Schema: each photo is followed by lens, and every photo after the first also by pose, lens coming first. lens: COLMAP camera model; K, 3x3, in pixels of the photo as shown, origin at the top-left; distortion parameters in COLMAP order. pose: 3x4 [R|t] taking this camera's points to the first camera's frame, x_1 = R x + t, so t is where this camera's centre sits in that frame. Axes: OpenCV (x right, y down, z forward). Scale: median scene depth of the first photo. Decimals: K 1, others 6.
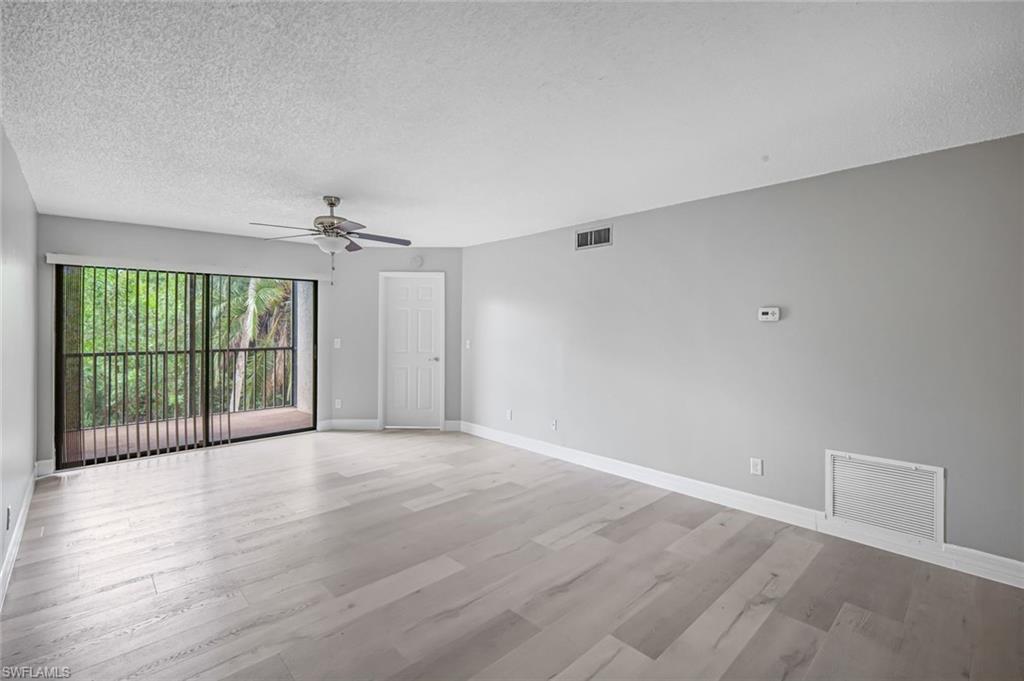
lens RADIAL K [[453.3, 0, 512.5], [0, 453.3, 328.7], [0, 0, 1]] dist [-0.002478, -0.000034]
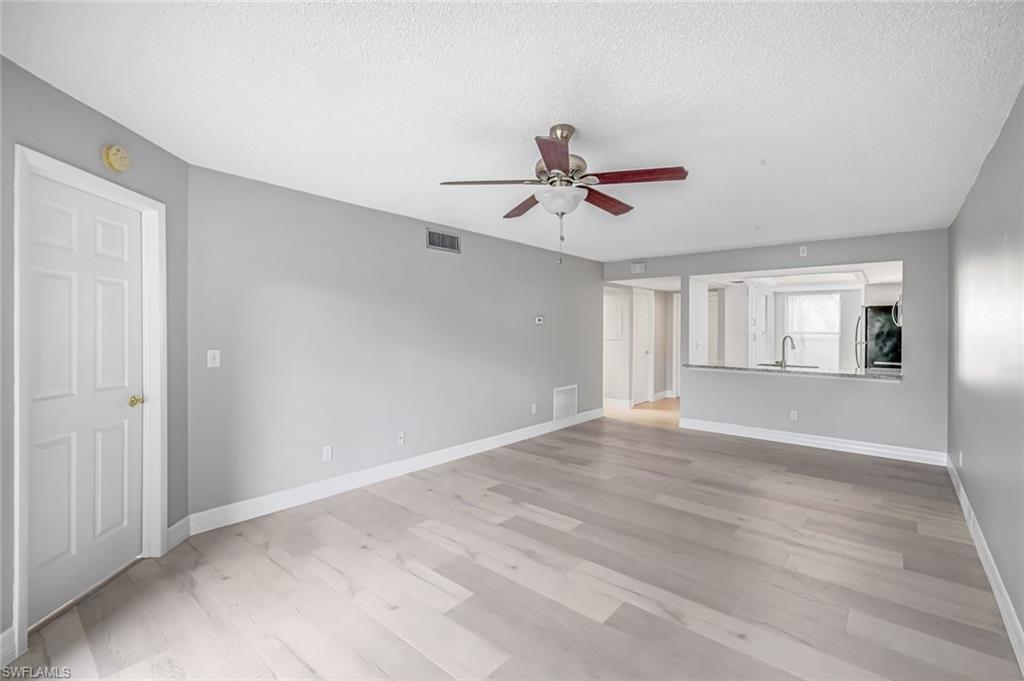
lens RADIAL K [[453.3, 0, 512.5], [0, 453.3, 328.7], [0, 0, 1]] dist [-0.002478, -0.000034]
pose [[-0.114245, 0.000943, 0.993452, -0.885172], [0.002247, 0.999997, -0.000691, 0.001344], [-0.993450, 0.002153, -0.114247, 0.974509]]
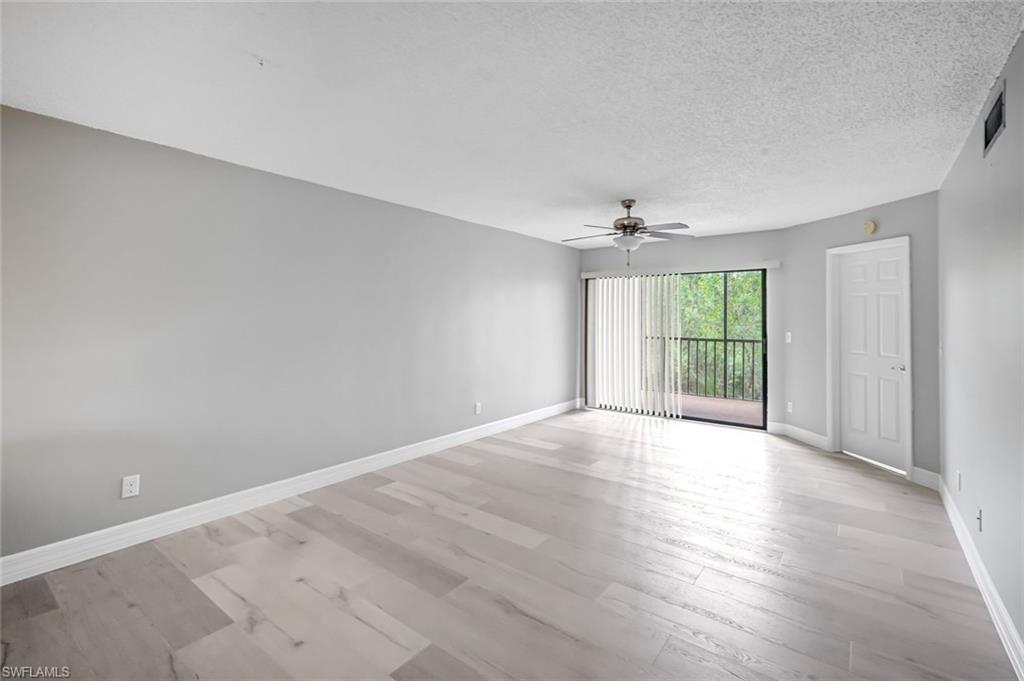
lens RADIAL K [[454.8, 0, 516.5], [0, 454.8, 310.6], [0, 0, 1]] dist [0.013843, 0.000061]
pose [[0.174022, -0.012349, -0.984664, 0.549769], [-0.012820, 0.999808, -0.014805, -0.000487], [0.984658, 0.015200, 0.173831, 0.461732]]
